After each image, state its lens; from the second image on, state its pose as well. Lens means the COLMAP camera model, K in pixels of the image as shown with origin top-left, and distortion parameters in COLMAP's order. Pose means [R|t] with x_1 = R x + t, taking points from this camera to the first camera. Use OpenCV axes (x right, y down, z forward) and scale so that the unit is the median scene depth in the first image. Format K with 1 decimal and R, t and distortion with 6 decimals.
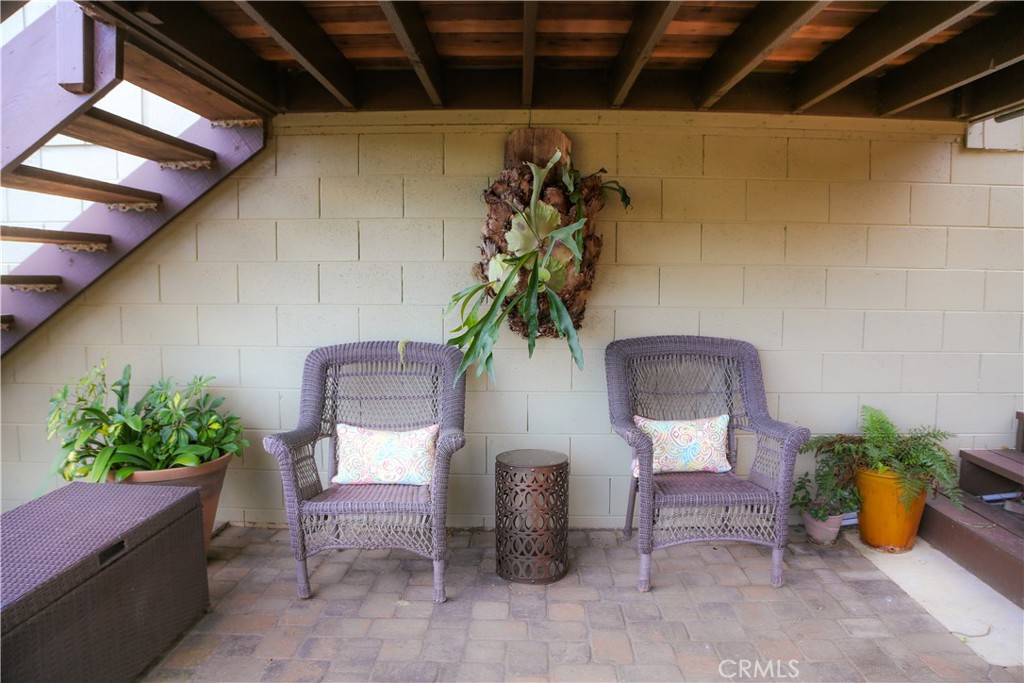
lens RADIAL K [[682.8, 0, 516.6], [0, 682.8, 338.3], [0, 0, 1]] dist [-0.131465, 0.070430]
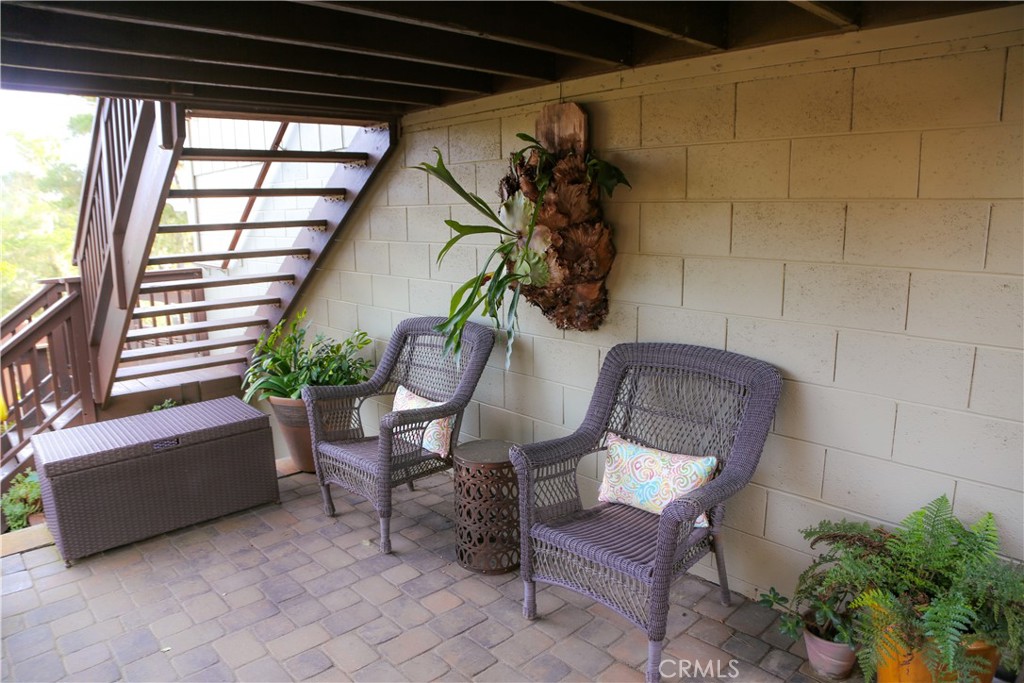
lens RADIAL K [[682.8, 0, 516.6], [0, 682.8, 338.3], [0, 0, 1]] dist [-0.131465, 0.070430]
pose [[0.695597, 0.120107, -0.708322, 0.670335], [-0.048303, 0.991514, 0.120692, -0.101513], [0.716807, -0.049739, 0.695495, 0.305077]]
